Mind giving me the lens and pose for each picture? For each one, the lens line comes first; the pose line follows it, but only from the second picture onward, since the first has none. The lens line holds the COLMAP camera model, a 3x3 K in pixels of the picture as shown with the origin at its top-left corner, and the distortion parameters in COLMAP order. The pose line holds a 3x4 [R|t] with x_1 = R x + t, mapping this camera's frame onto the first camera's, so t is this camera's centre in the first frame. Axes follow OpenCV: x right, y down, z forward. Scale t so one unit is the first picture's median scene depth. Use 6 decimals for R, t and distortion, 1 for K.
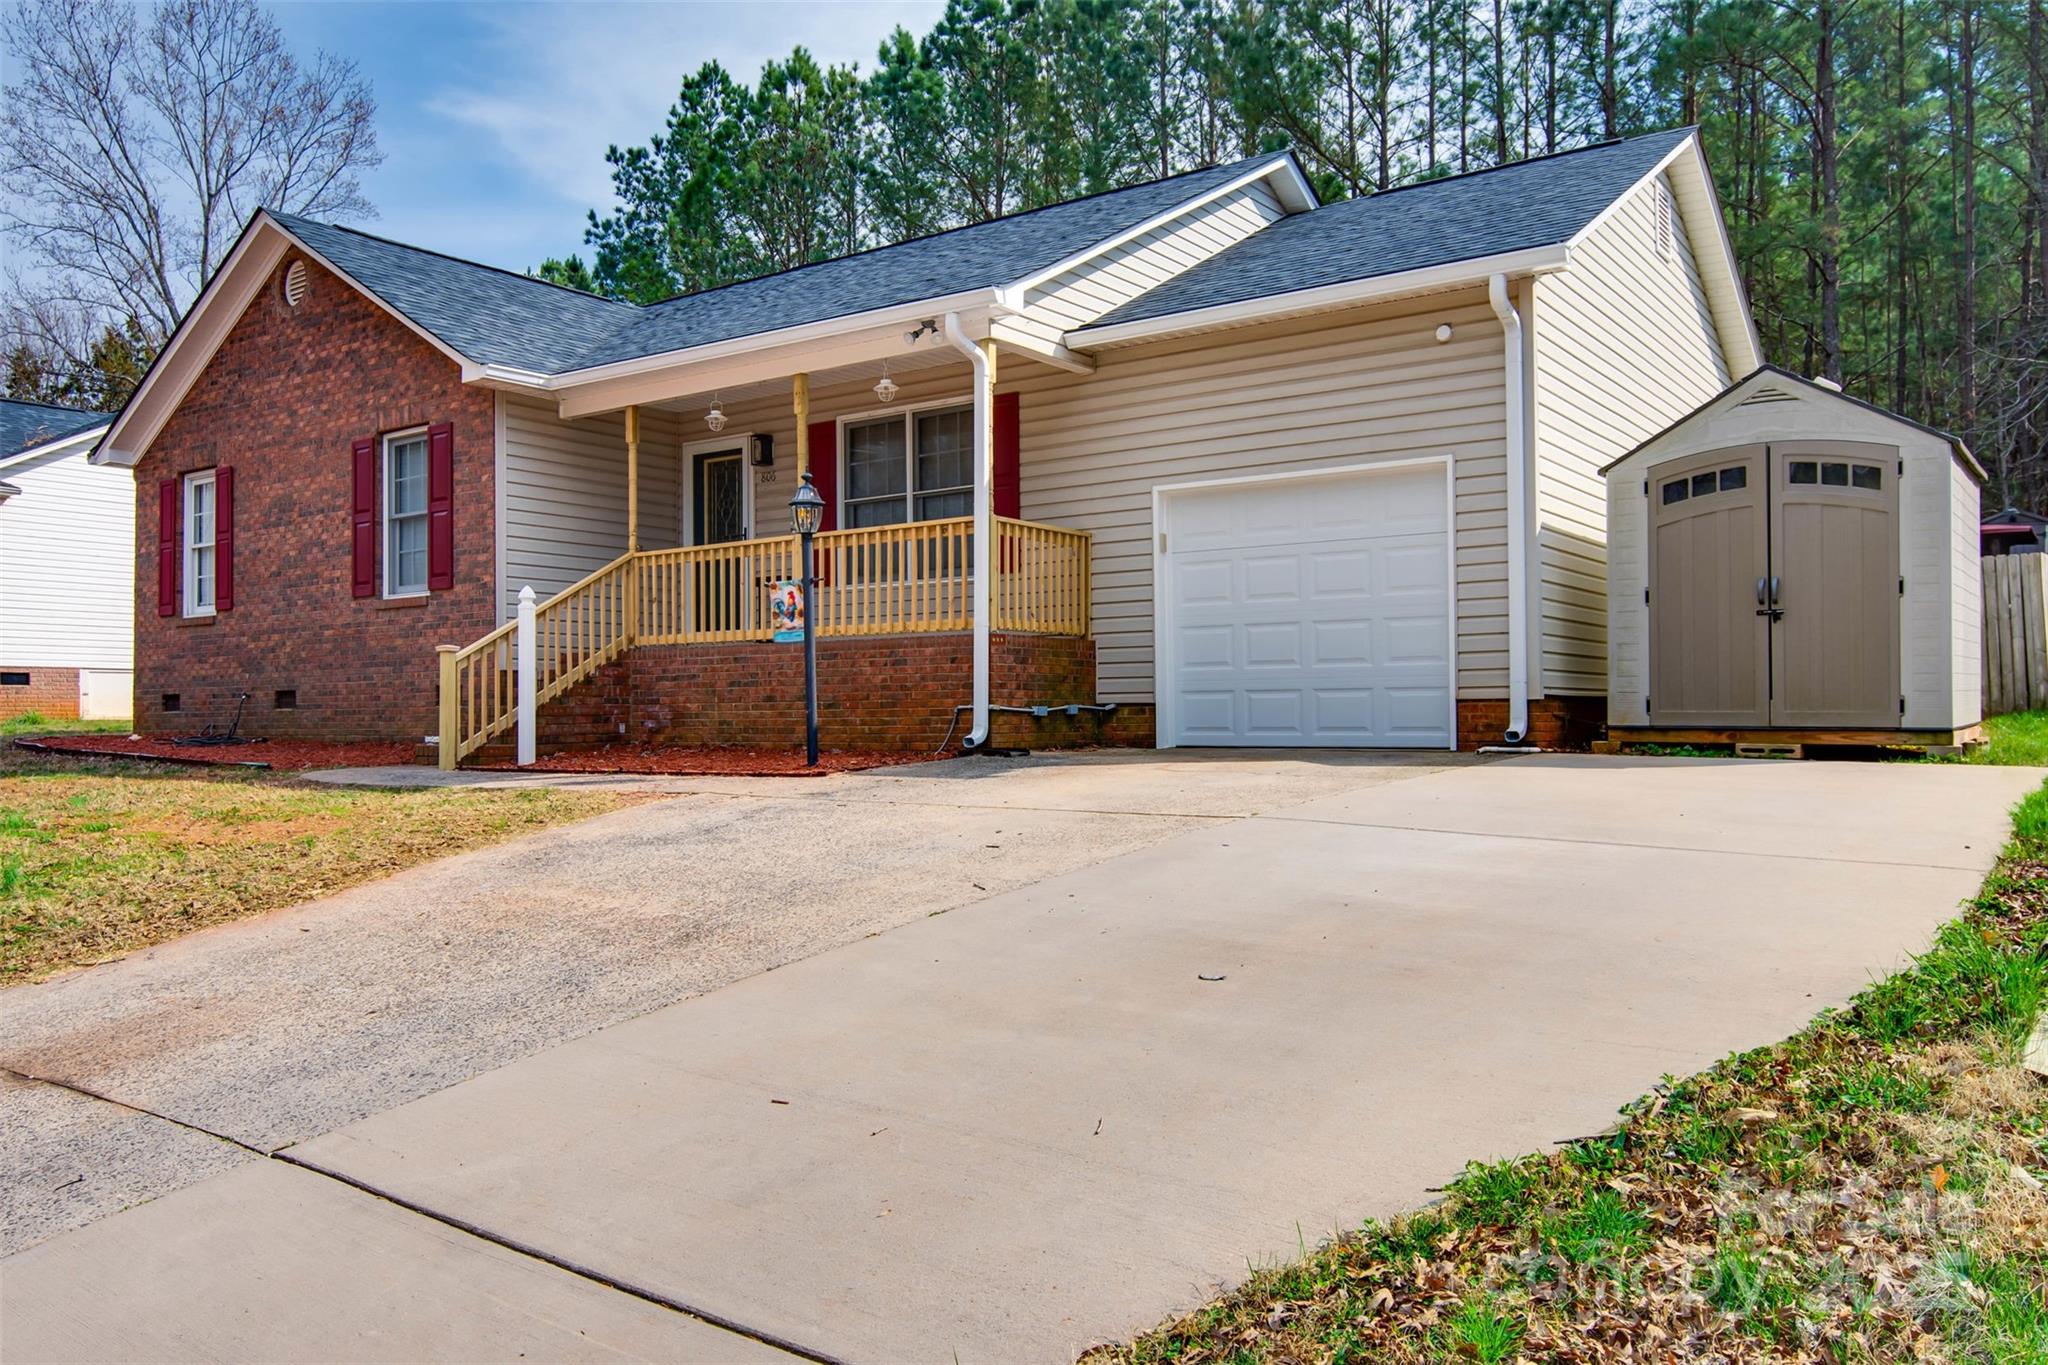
lens RADIAL K [[1546.3, 0, 1037.4], [0, 1546.3, 699.7], [0, 0, 1]] dist [-0.008080, -0.019043]
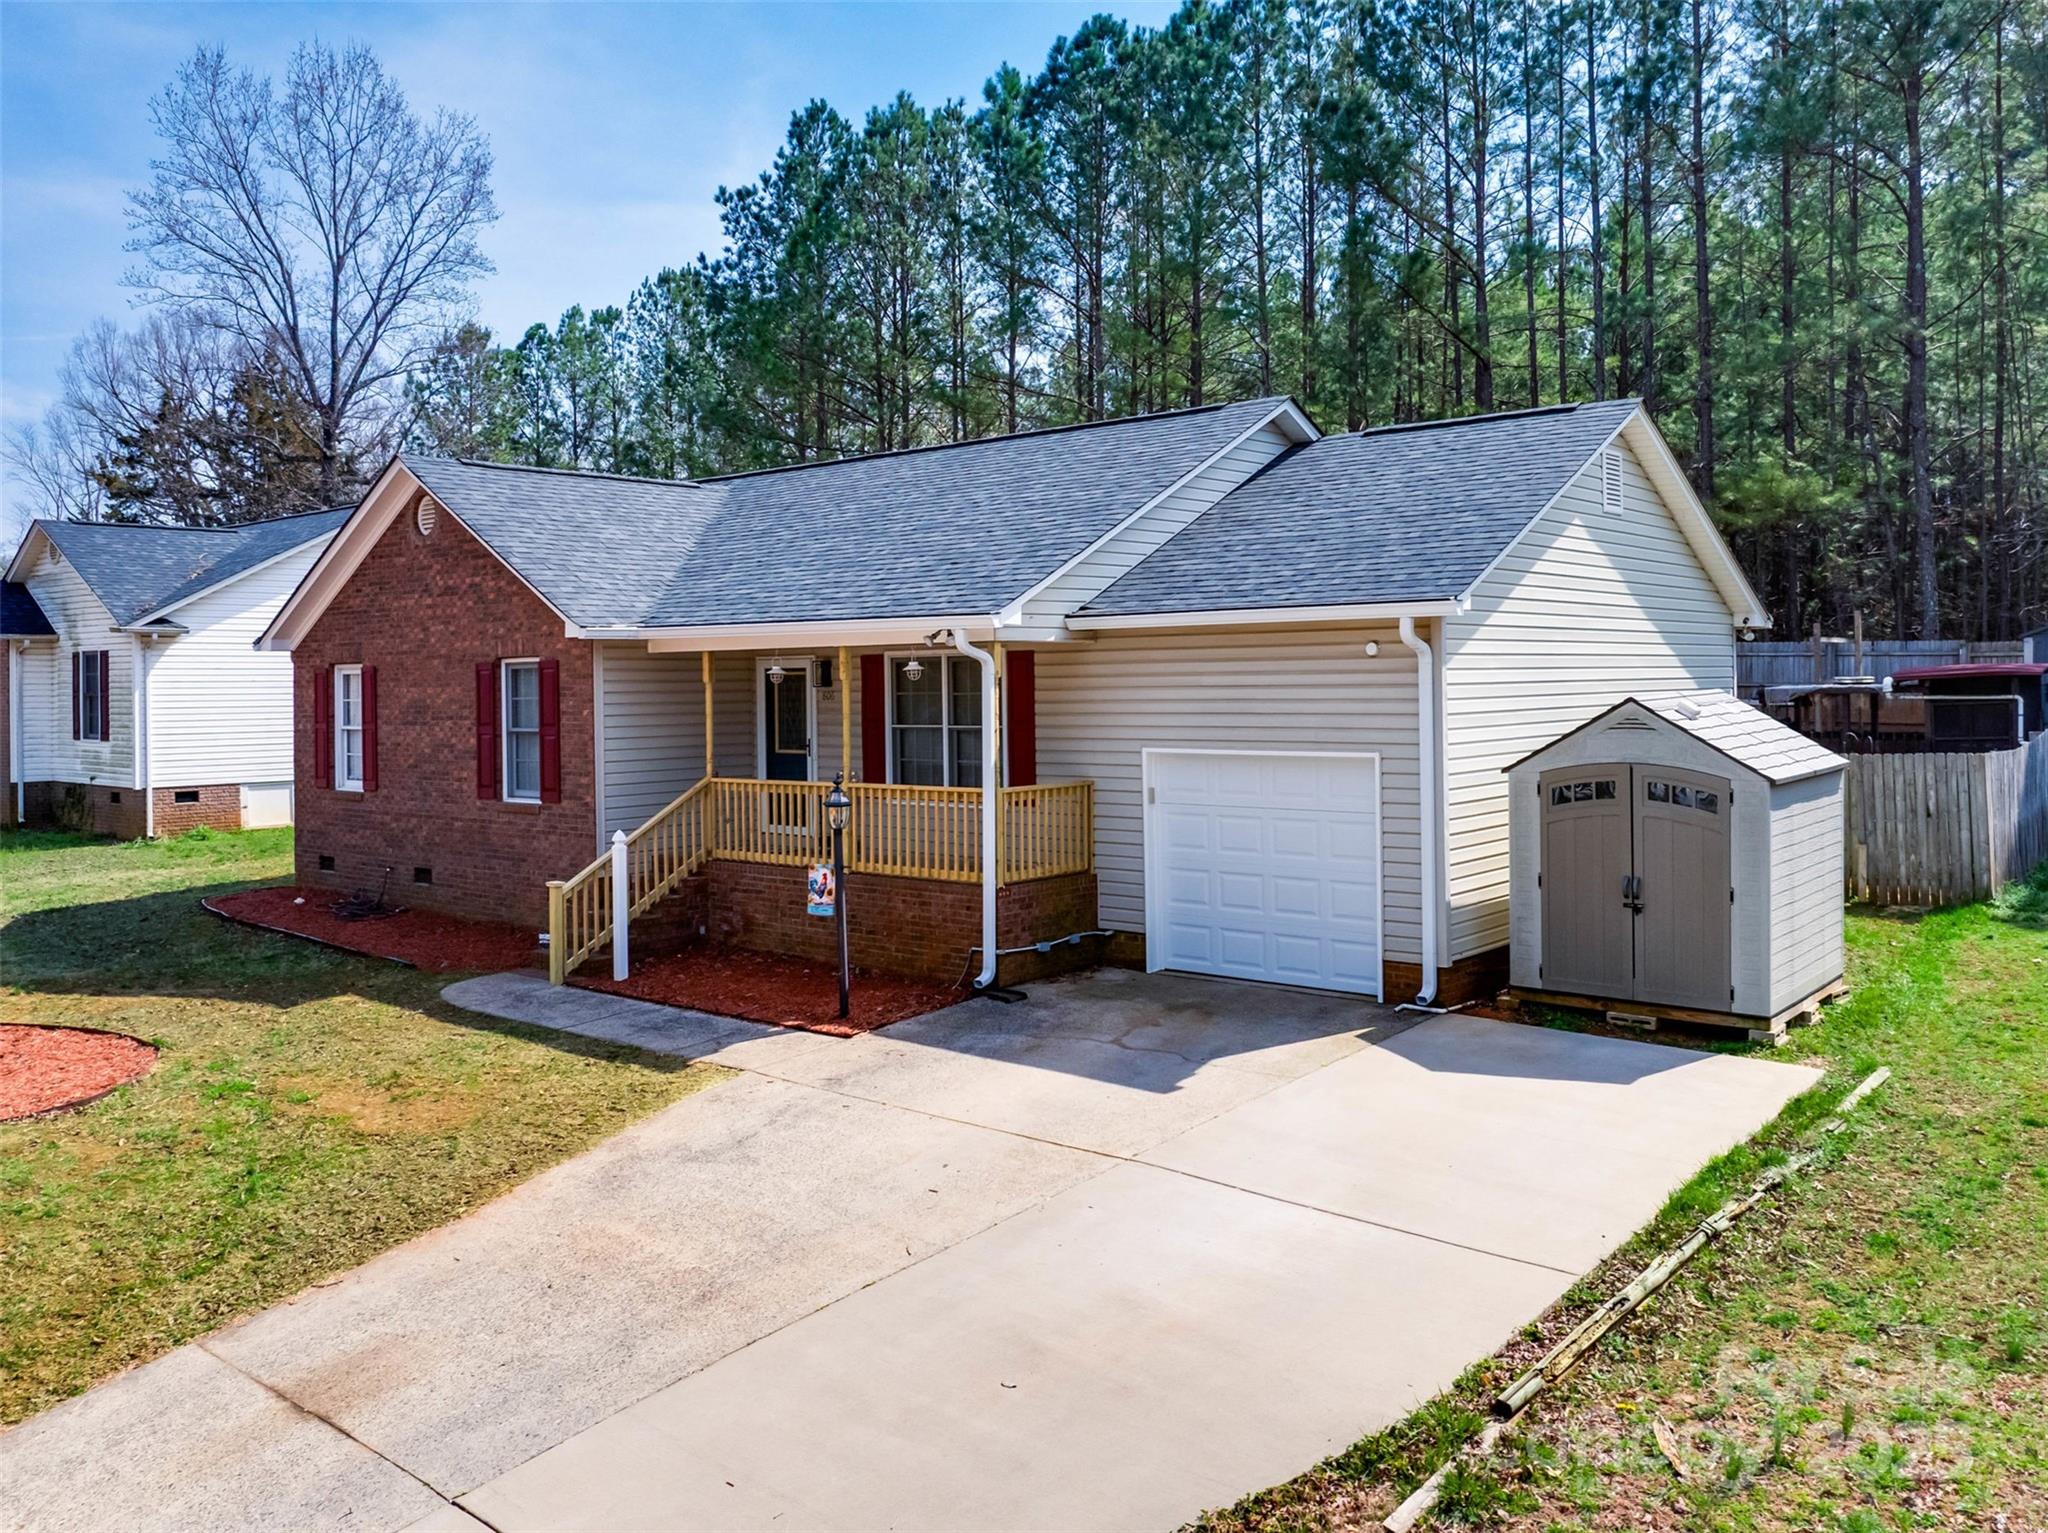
lens RADIAL K [[1654.9, 0, 1068.4], [0, 1654.9, 681.9], [0, 0, 1]] dist [-0.045732, -0.016323]
pose [[0.997381, -0.003876, -0.072225, 0.090261], [0.005089, 0.999849, 0.016619, -0.173000], [0.072150, -0.016943, 0.997250, -0.203222]]
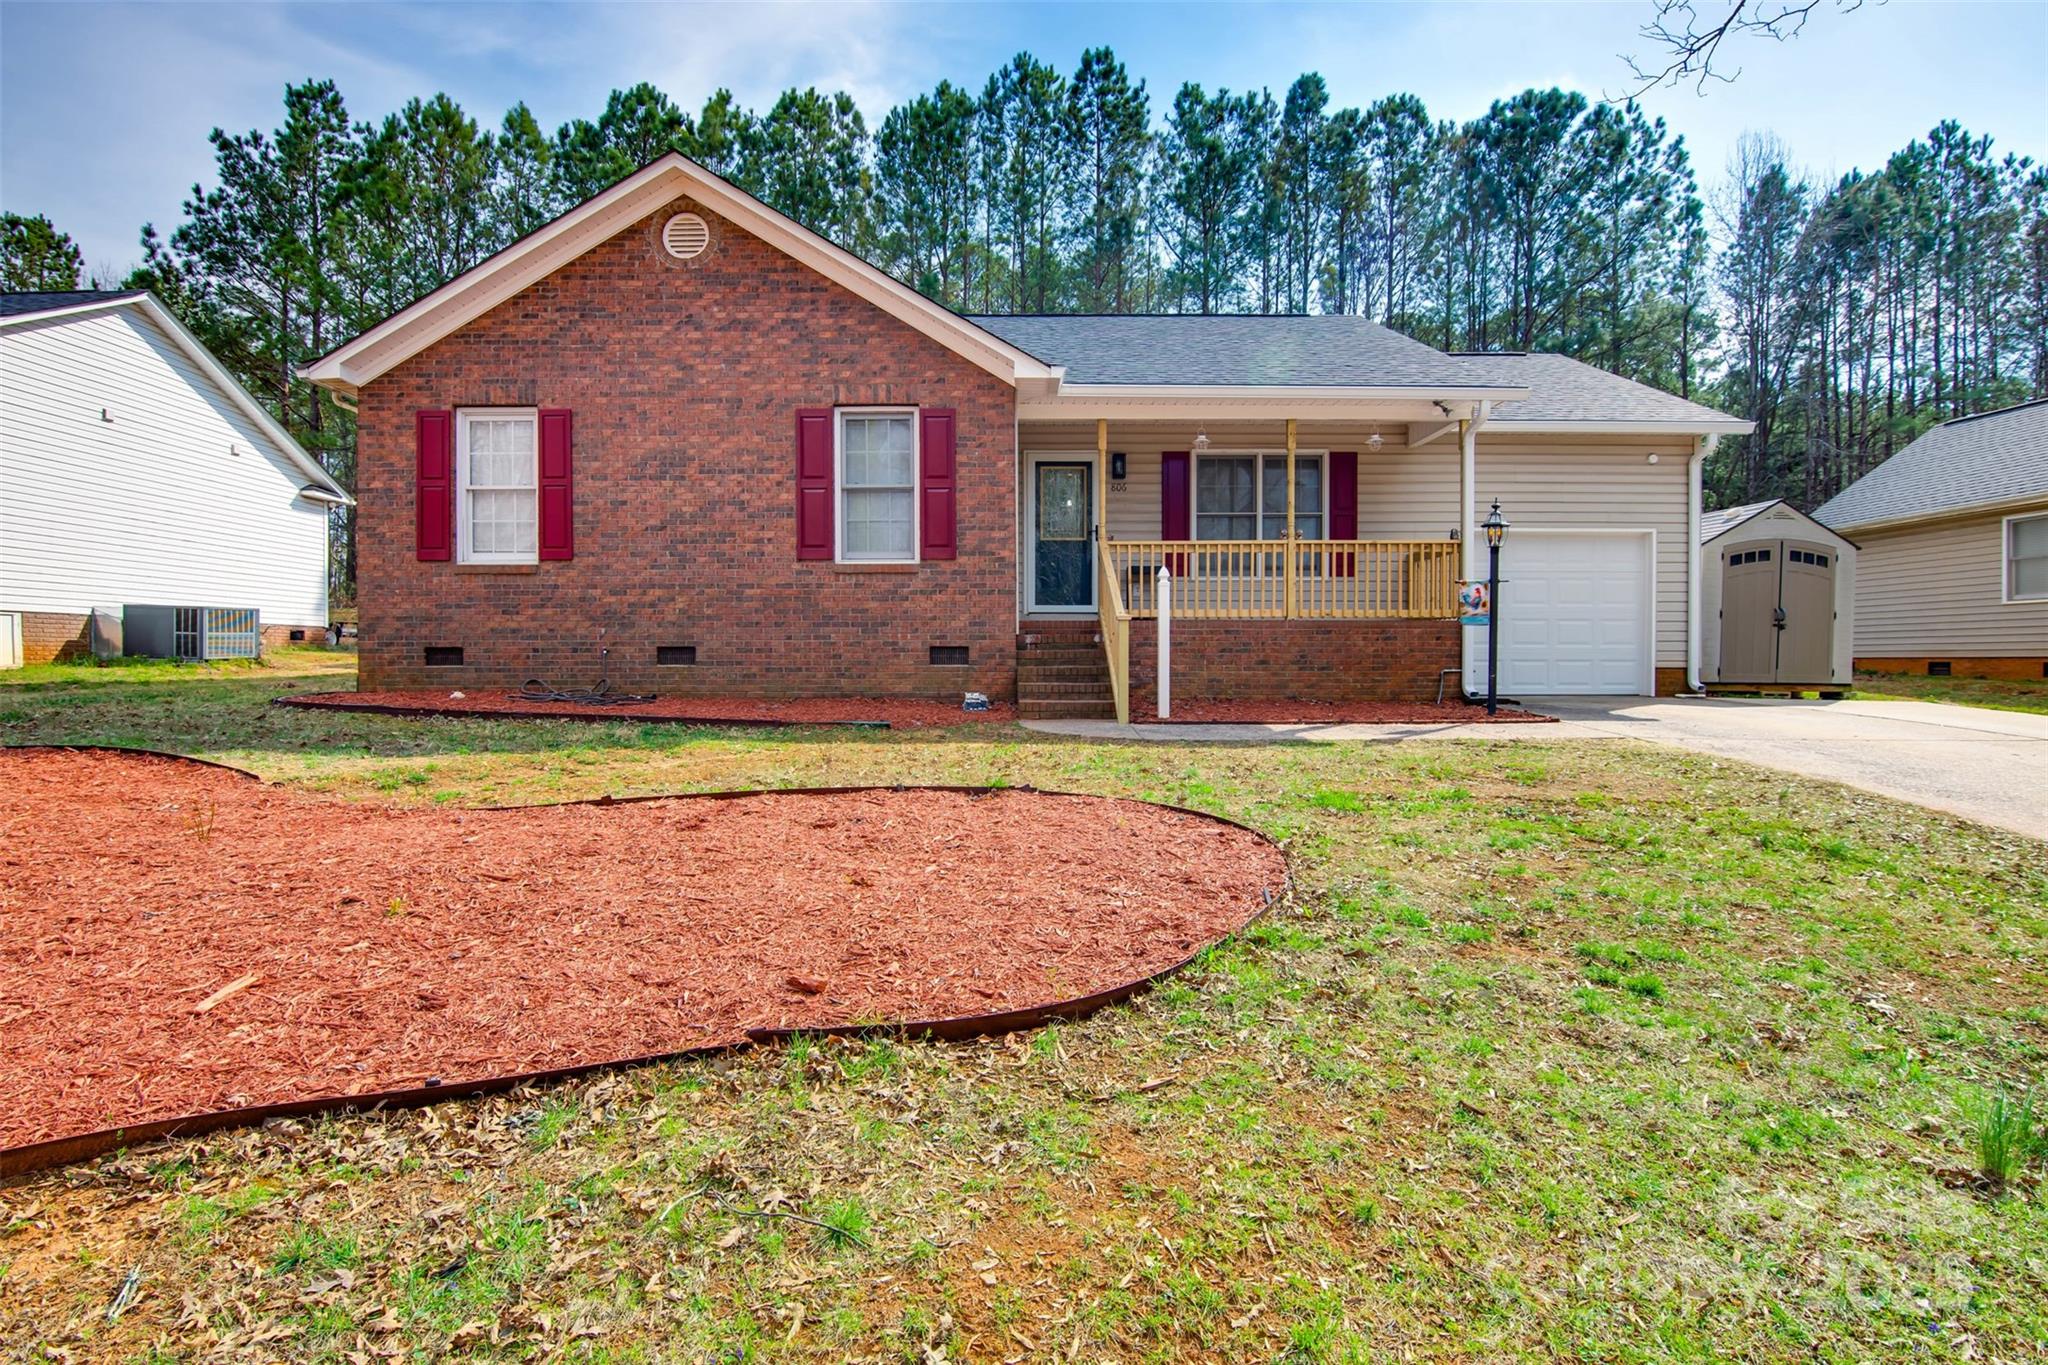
lens RADIAL K [[990.2, 0, 1025.4], [0, 990.2, 677.9], [0, 0, 1]] dist [-0.007607, -0.010040]
pose [[0.811848, -0.003417, 0.583859, -0.715044], [-0.013614, 0.999600, 0.024781, -0.004911], [-0.583710, -0.028067, 0.811477, 0.369219]]
